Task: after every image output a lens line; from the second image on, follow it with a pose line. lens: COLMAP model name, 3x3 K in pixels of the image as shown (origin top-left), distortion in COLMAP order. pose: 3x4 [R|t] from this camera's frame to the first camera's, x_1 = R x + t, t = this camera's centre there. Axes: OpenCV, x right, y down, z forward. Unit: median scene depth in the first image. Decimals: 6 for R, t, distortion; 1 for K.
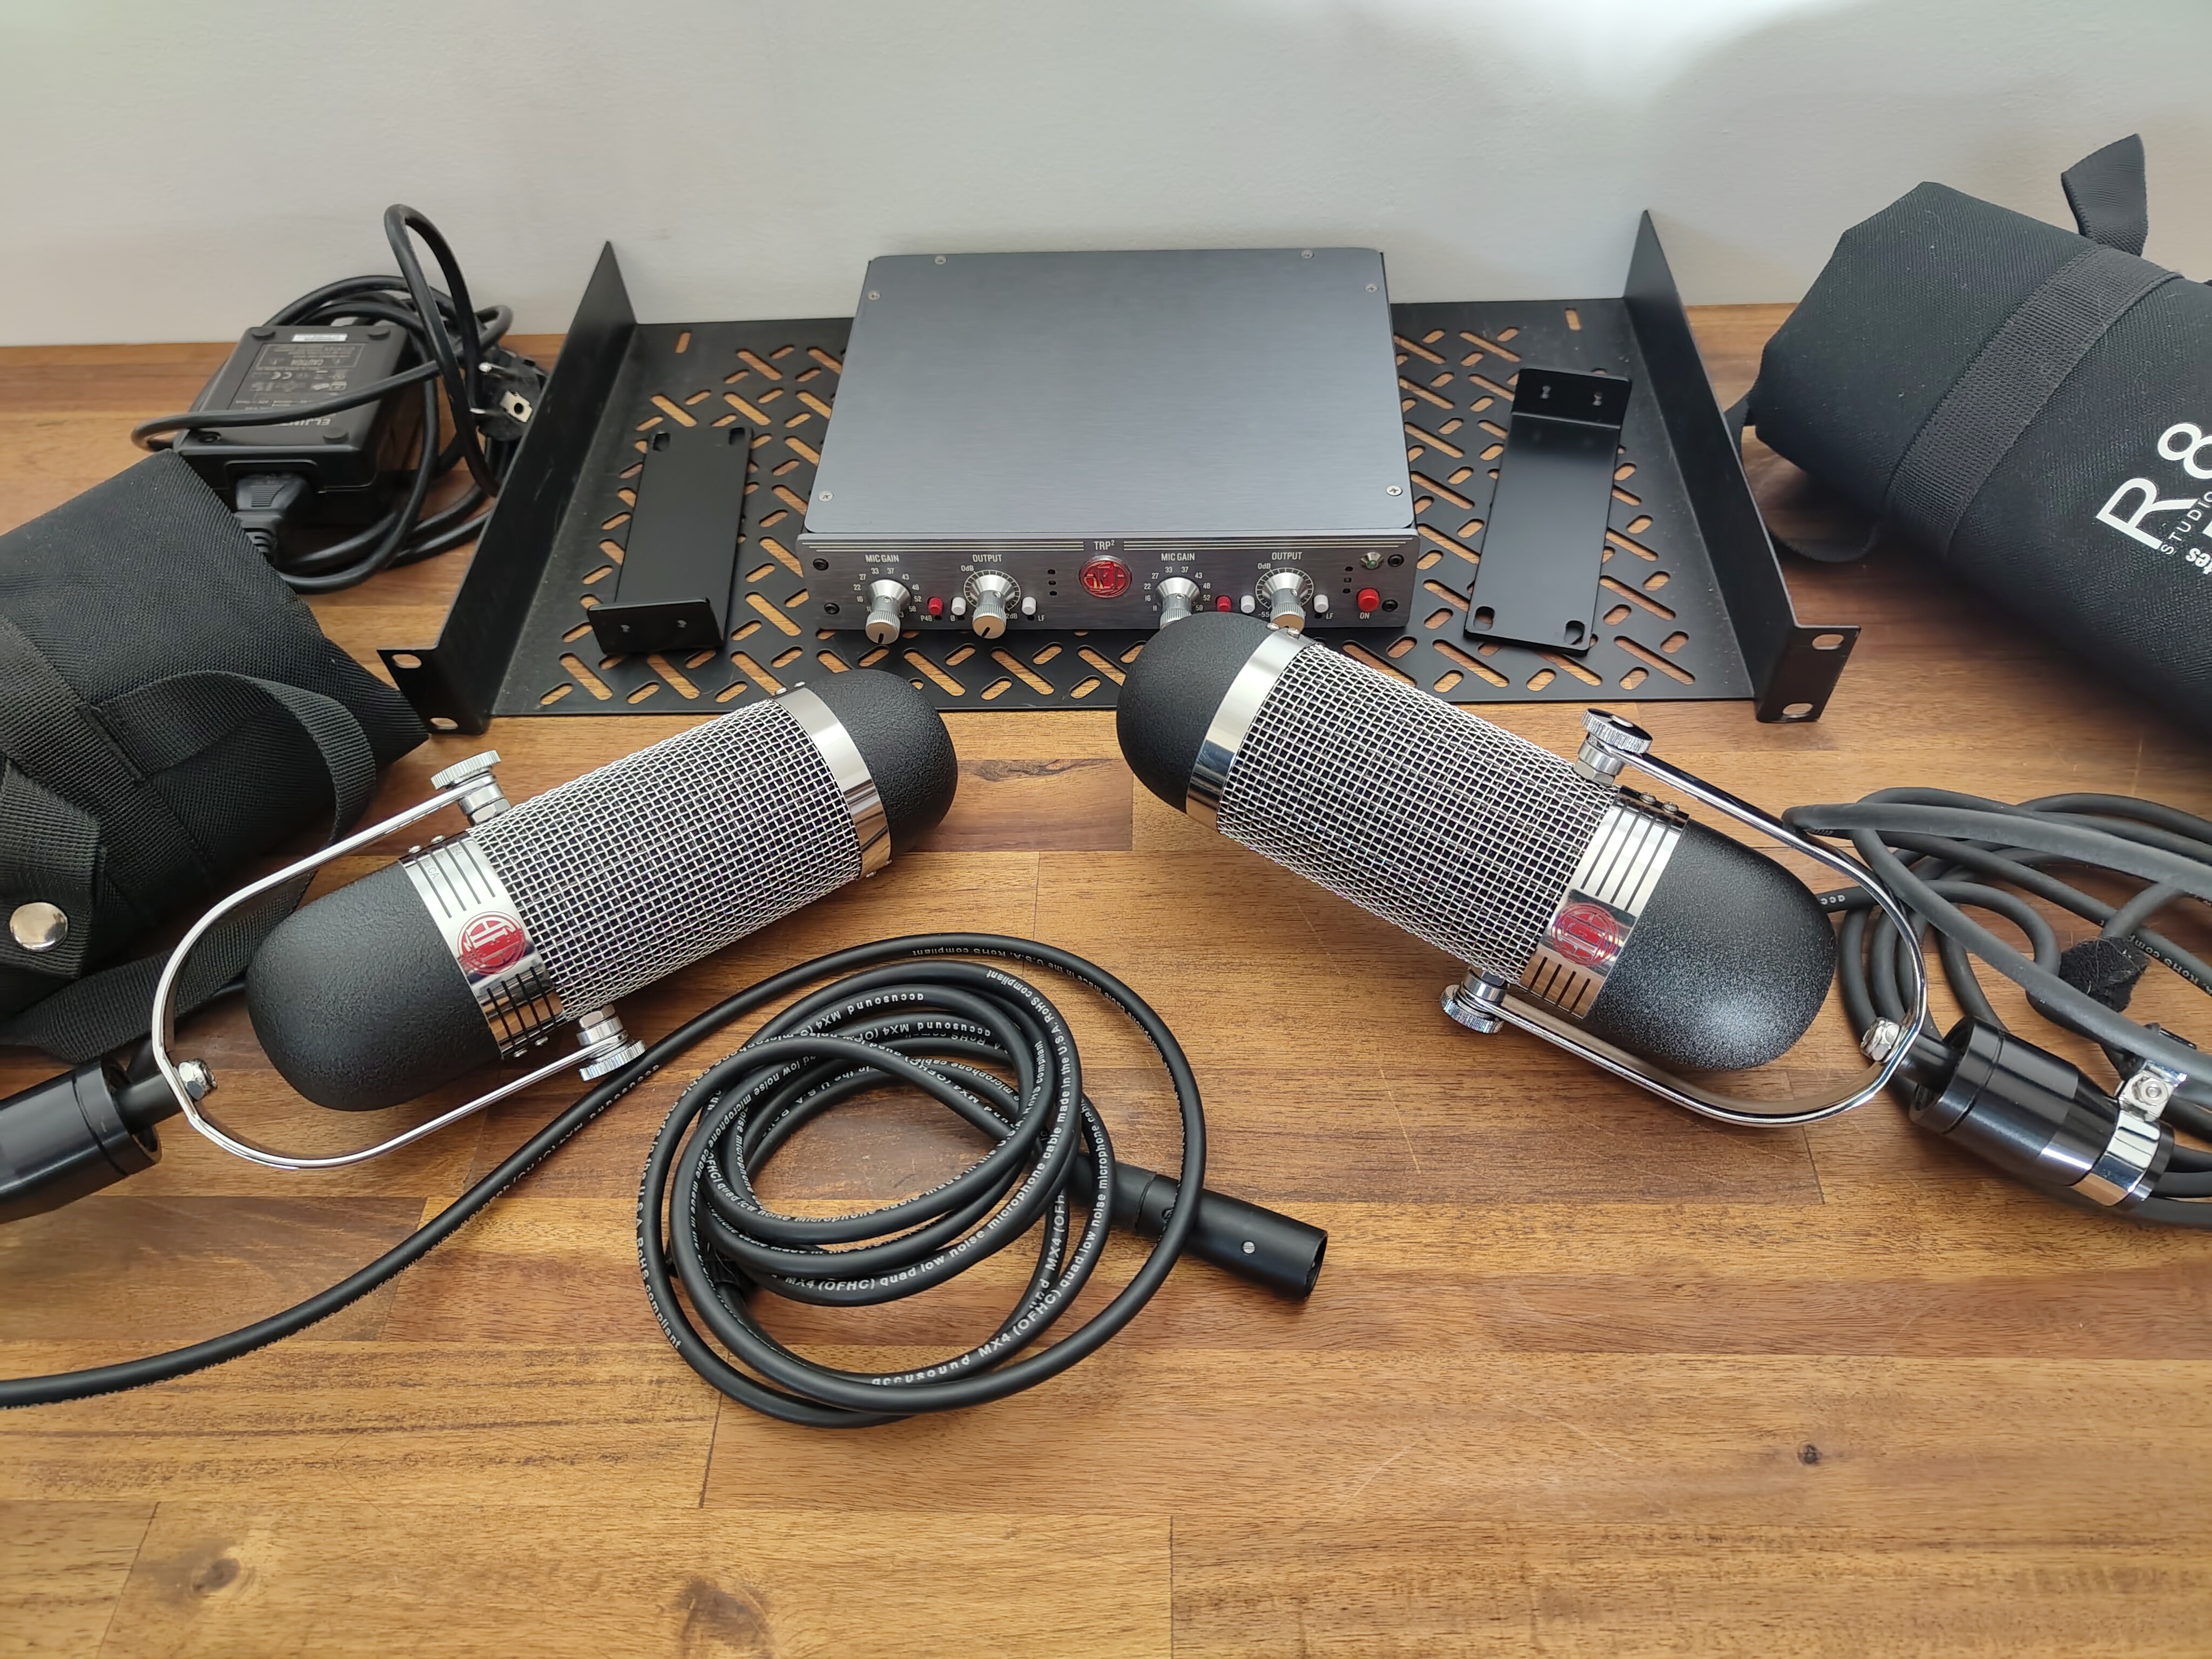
lens RADIAL K [[1573.1, 0, 1115.9], [0, 1573.1, 814.9], [0, 0, 1]] dist [-0.016528, 0.010754]
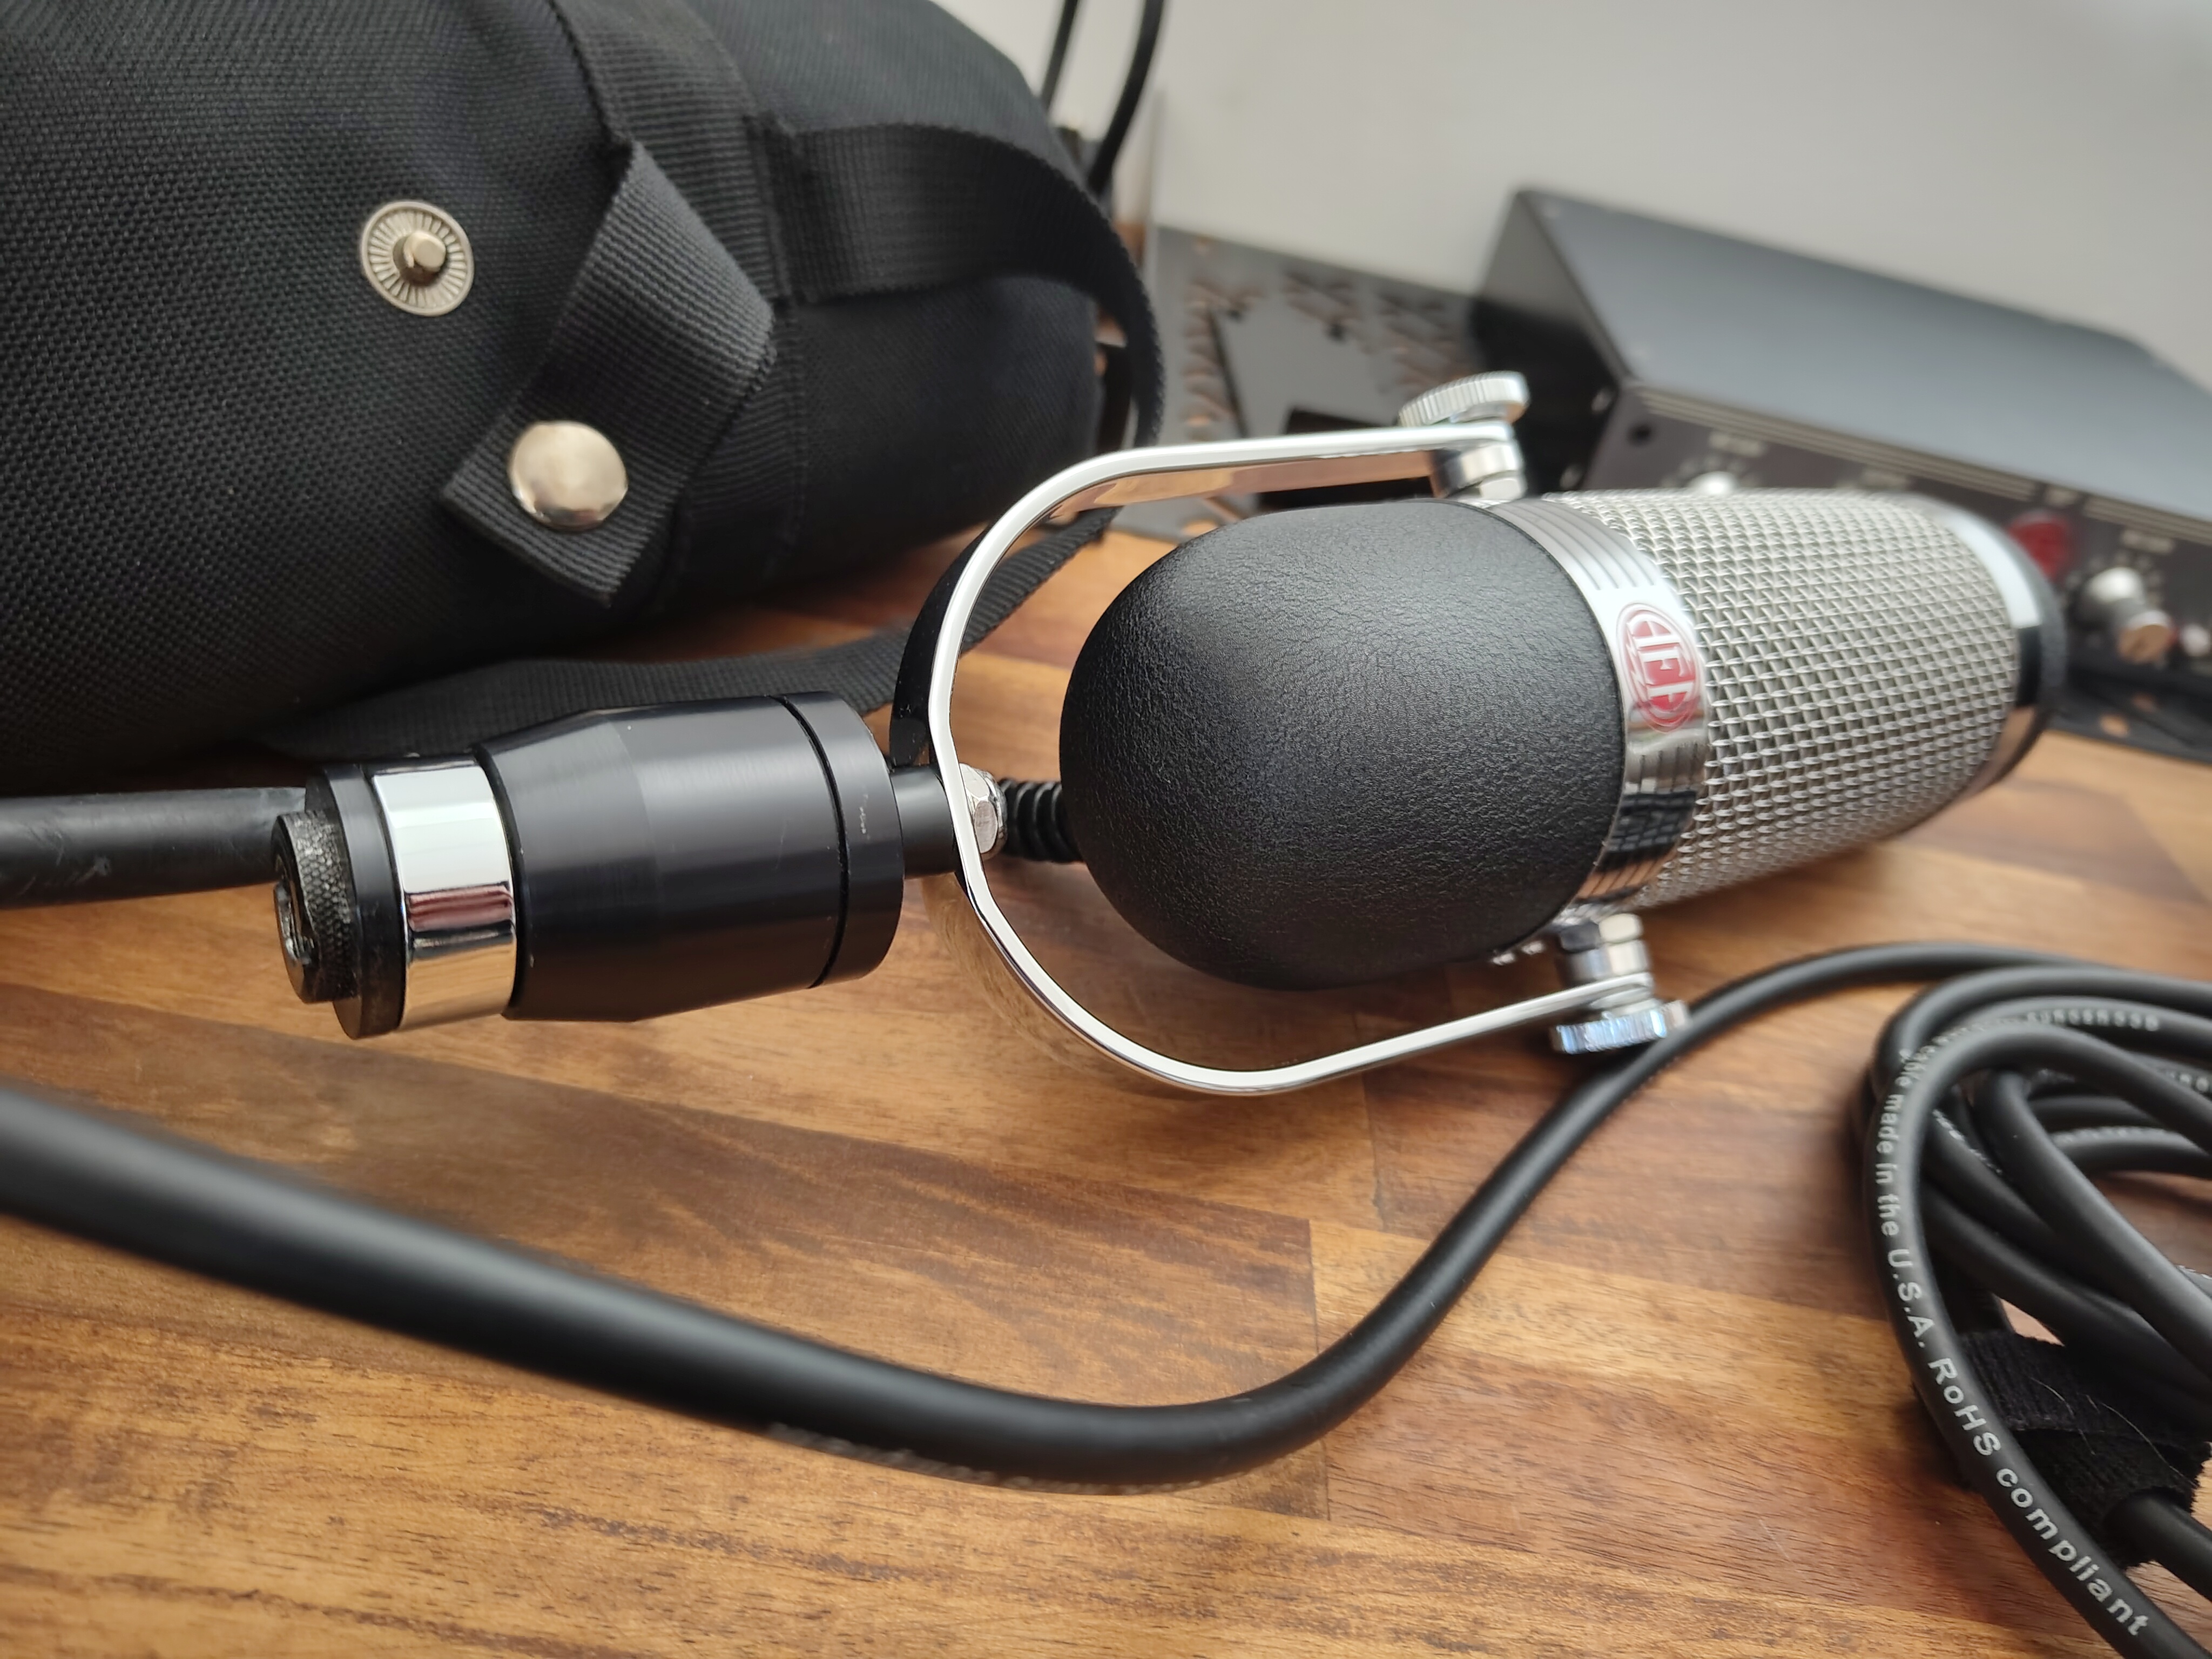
lens RADIAL K [[1643.3, 0, 1088.4], [0, 1643.3, 818.7], [0, 0, 1]] dist [-0.034167, 0.024448]
pose [[0.969122, 0.212830, 0.124526, -0.594133], [-0.173924, 0.947974, -0.266638, 0.276619], [-0.174796, 0.236746, 0.955718, 0.550592]]
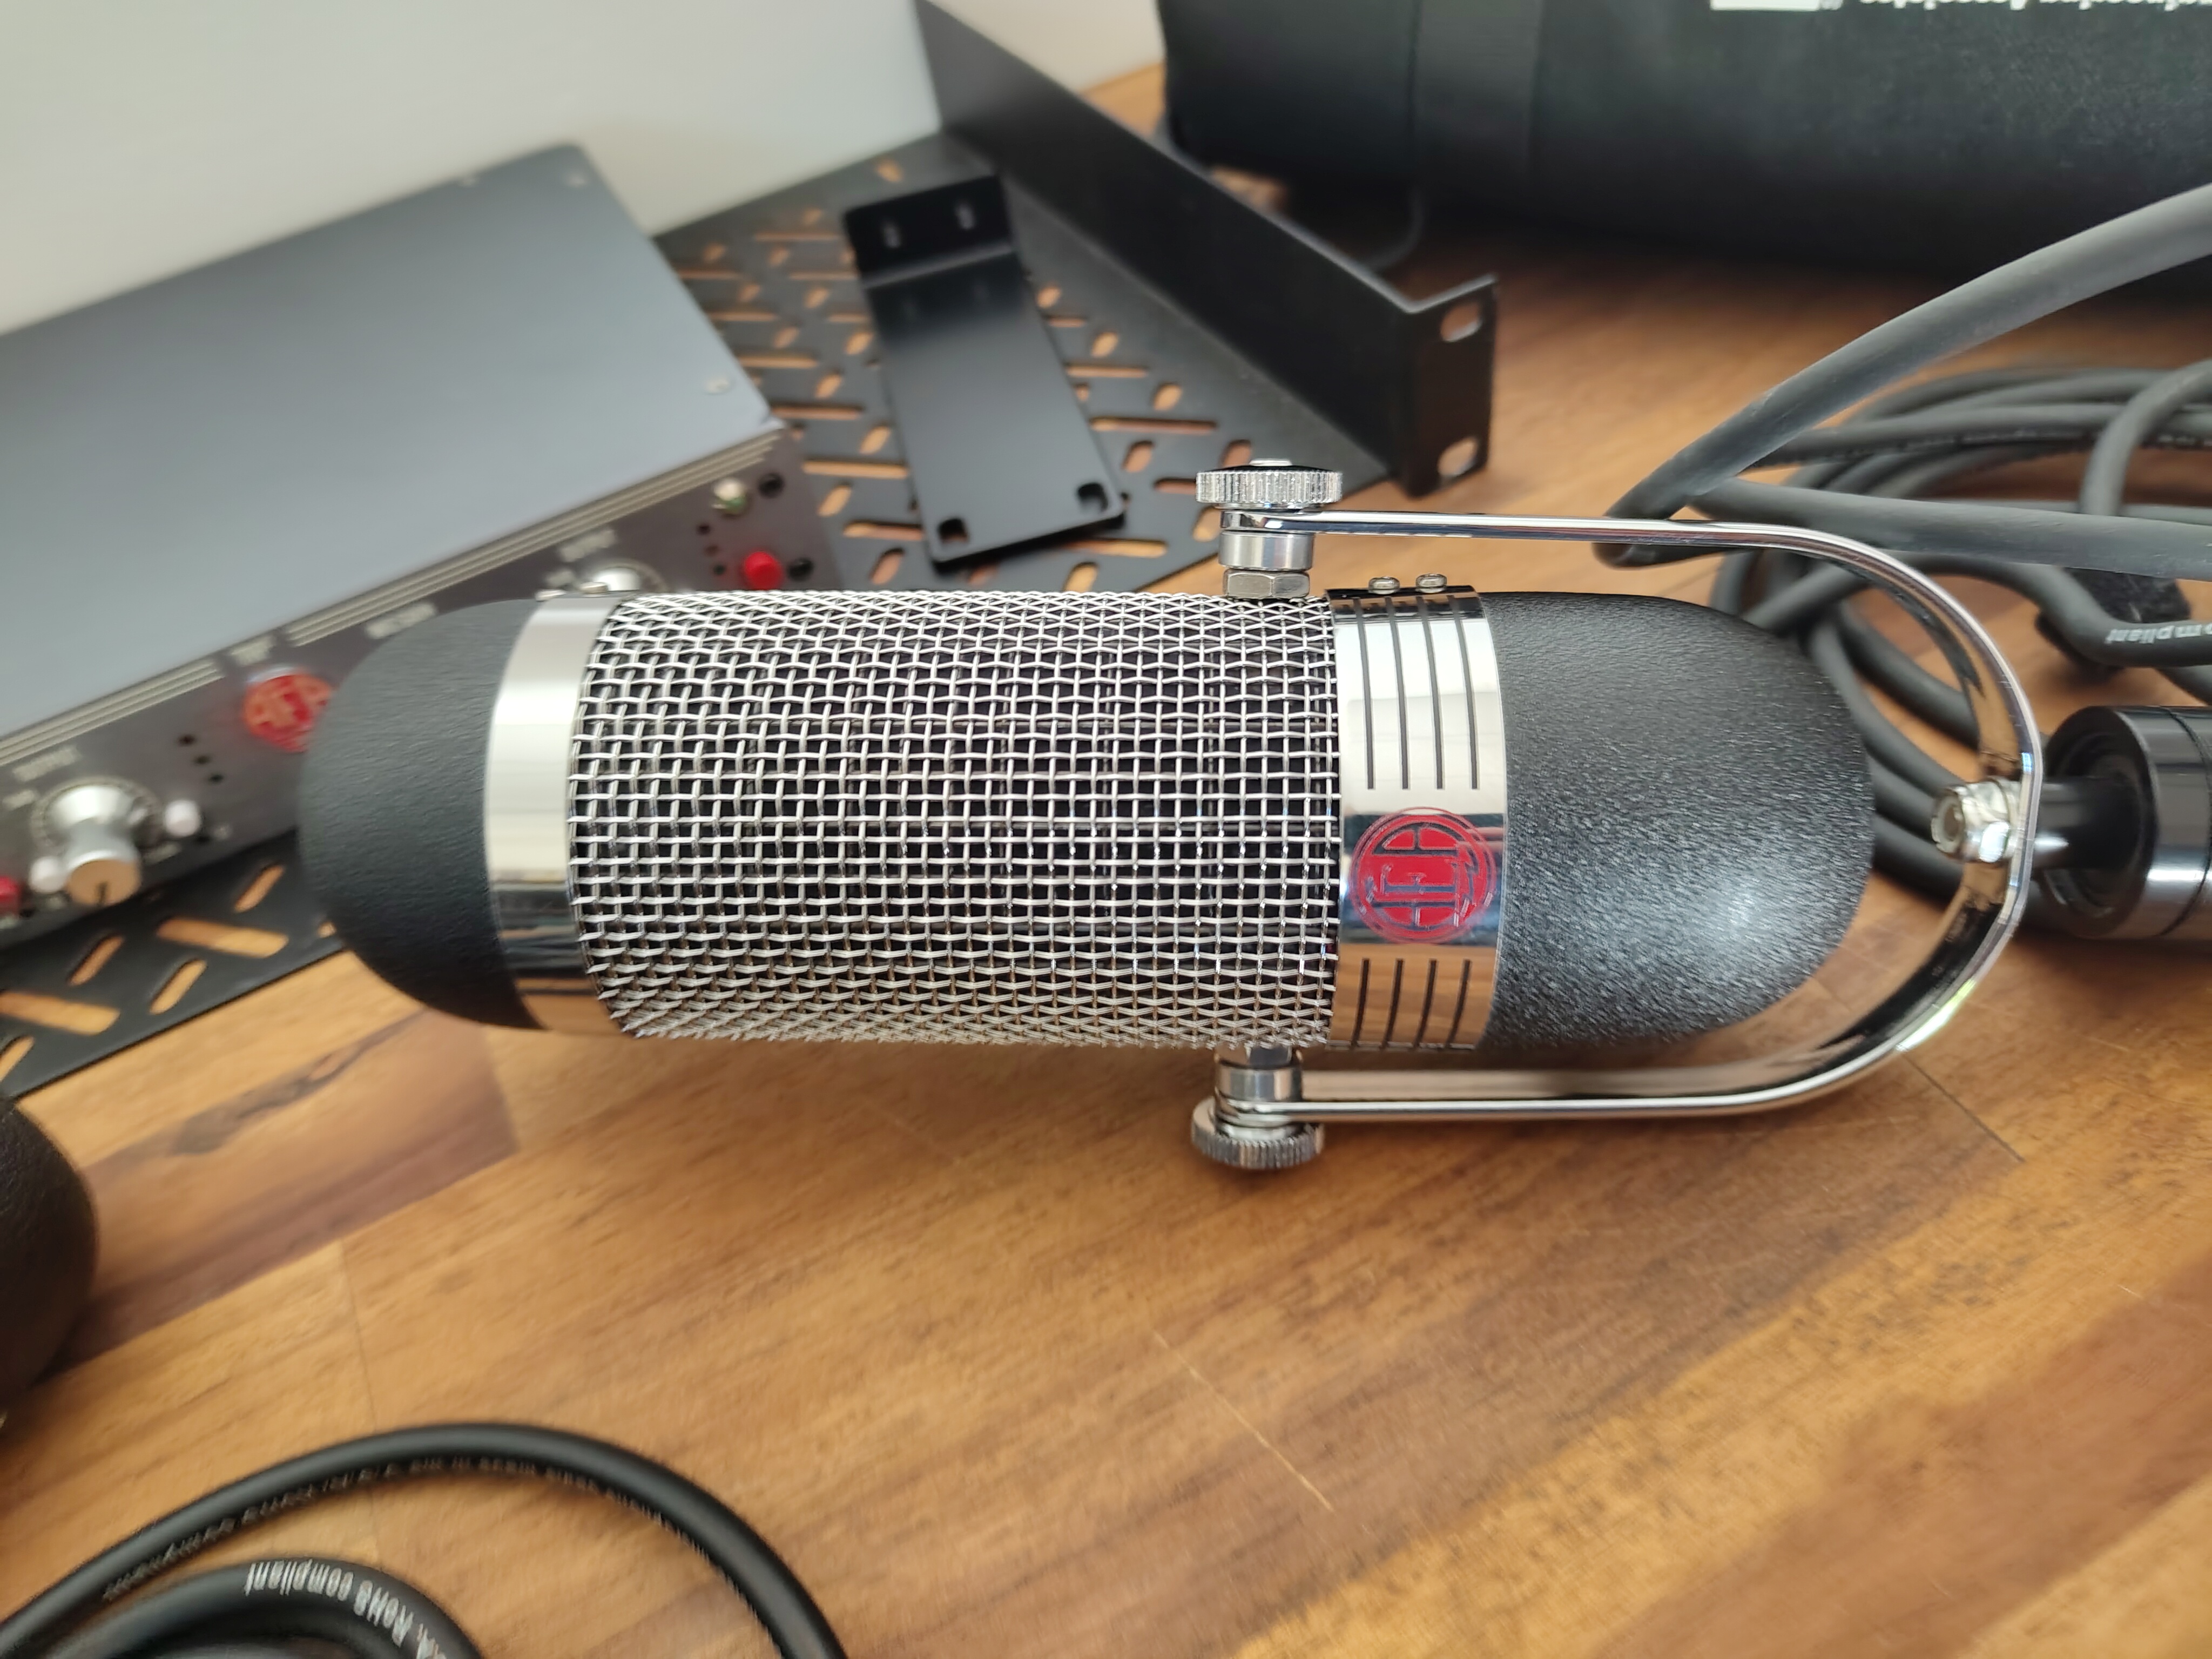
lens RADIAL K [[1643.3, 0, 1081.1], [0, 1643.3, 805.0], [0, 0, 1]] dist [-0.034167, 0.024448]
pose [[0.873648, -0.405207, 0.269345, 0.084470], [0.436684, 0.897134, -0.066763, 0.043636], [-0.214586, 0.175946, 0.960727, 0.523081]]
